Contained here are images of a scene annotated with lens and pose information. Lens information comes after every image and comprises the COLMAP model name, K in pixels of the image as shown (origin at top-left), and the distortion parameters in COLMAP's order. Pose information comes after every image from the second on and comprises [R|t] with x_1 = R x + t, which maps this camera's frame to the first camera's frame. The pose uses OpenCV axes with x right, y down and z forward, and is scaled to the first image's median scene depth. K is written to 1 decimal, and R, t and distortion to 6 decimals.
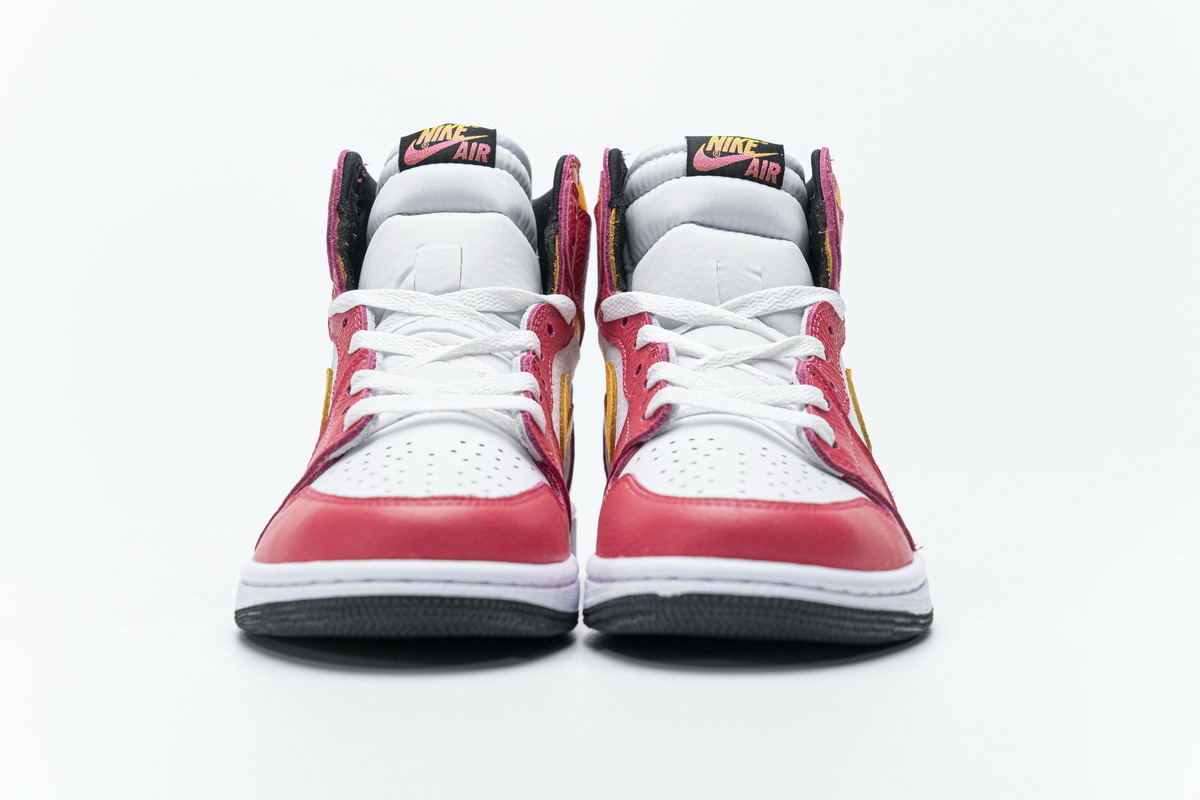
lens RADIAL K [[2351.2, 0, 600.0], [0, 2351.2, 400.0], [0, 0, 1]] dist [0.018322, -0.177223]
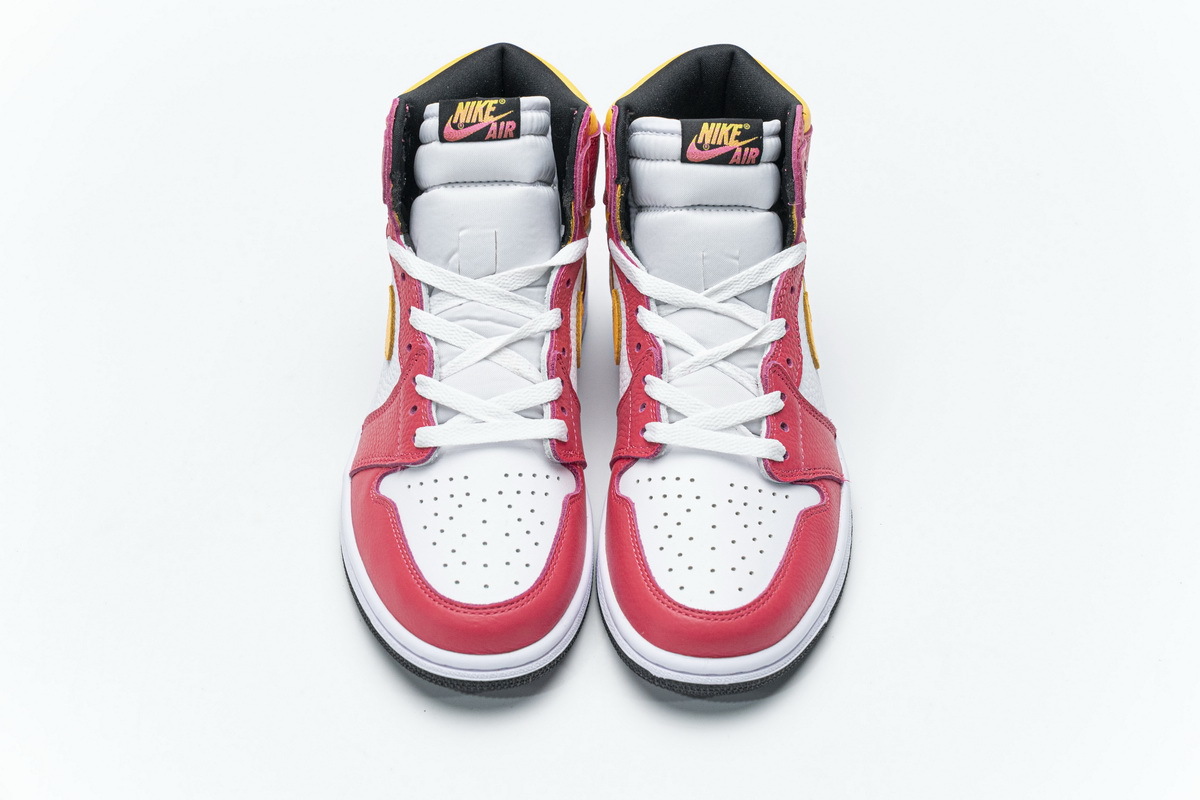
lens RADIAL K [[2351.2, 0, 600.0], [0, 2351.2, 400.0], [0, 0, 1]] dist [0.018322, -0.177223]
pose [[0.999982, -0.001611, 0.005825, -0.011477], [-0.002489, 0.768608, 0.639715, -0.770329], [-0.005508, -0.639718, 0.768590, 0.000199]]
